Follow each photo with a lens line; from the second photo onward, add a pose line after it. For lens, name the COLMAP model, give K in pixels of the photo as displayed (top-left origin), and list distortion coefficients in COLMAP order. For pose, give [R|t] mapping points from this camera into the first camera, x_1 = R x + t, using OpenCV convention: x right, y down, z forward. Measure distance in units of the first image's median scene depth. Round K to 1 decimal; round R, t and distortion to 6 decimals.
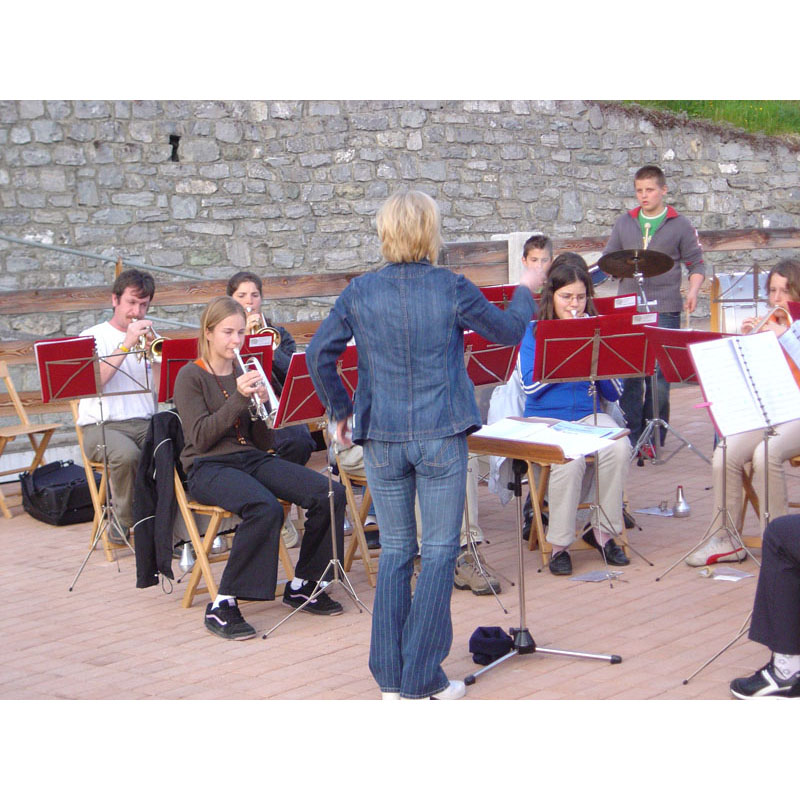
lens RADIAL K [[2028.1, 0, 405.2], [0, 2028.1, 397.0], [0, 0, 1]] dist [-0.164977, 0.000000]
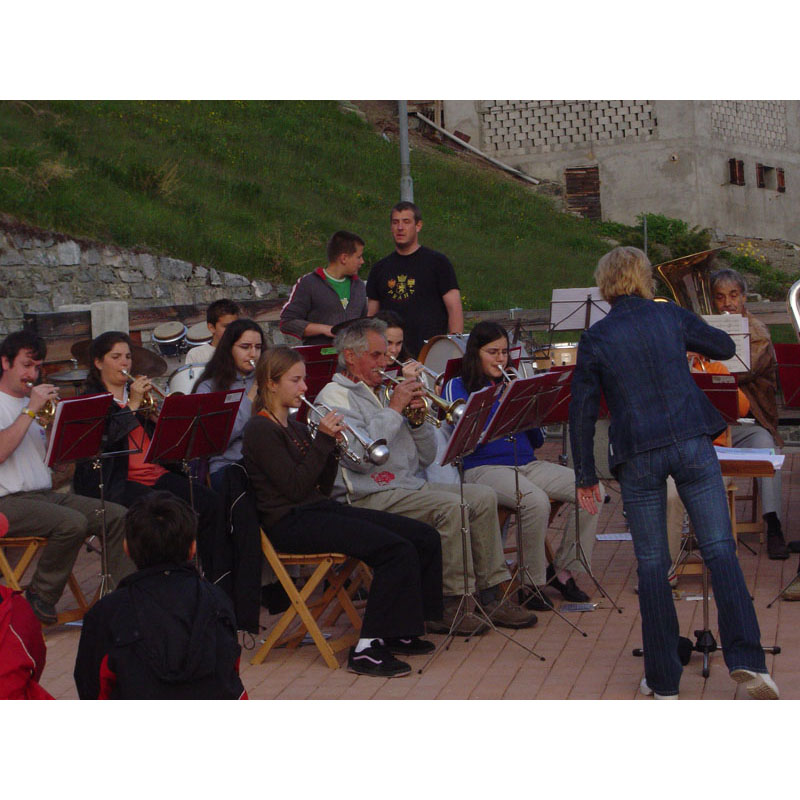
lens RADIAL K [[2540.2, 0, 400.7], [0, 2540.2, 396.7], [0, 0, 1]] dist [-0.405762, 0.000000]
pose [[0.857694, -0.020673, 0.513744, -0.241789], [0.050587, 0.997736, -0.044306, 0.011733], [-0.511665, 0.063989, 0.856799, -0.034903]]
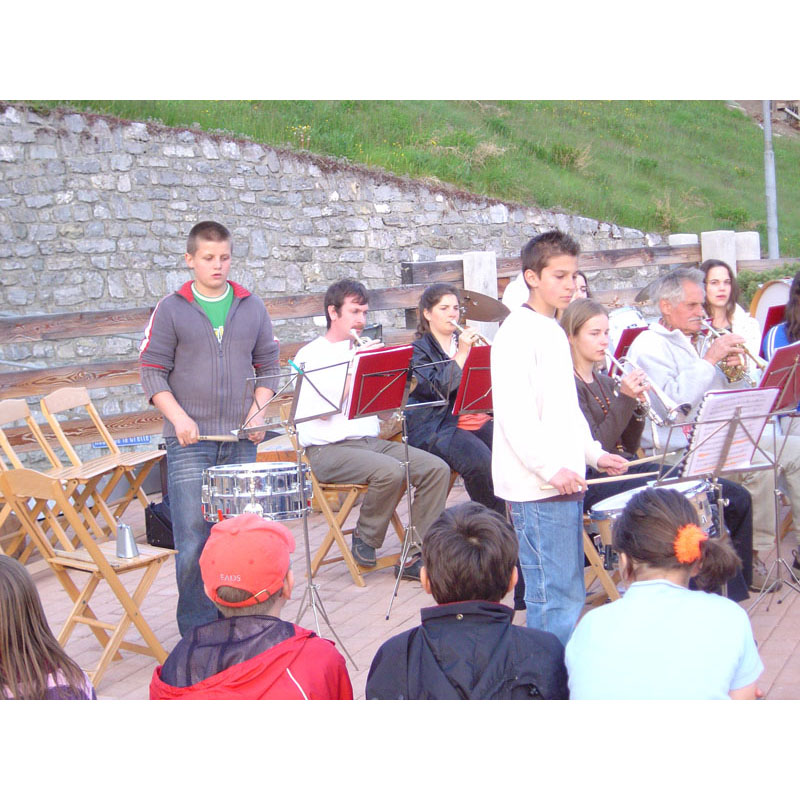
lens RADIAL K [[1763.8, 0, 415.7], [0, 1763.8, 358.0], [0, 0, 1]] dist [-0.118727, 0.000000]
pose [[0.944377, -0.031721, 0.327331, -0.156963], [0.044297, 0.998536, -0.031035, 0.000499], [-0.325867, 0.043809, 0.944400, 0.083026]]
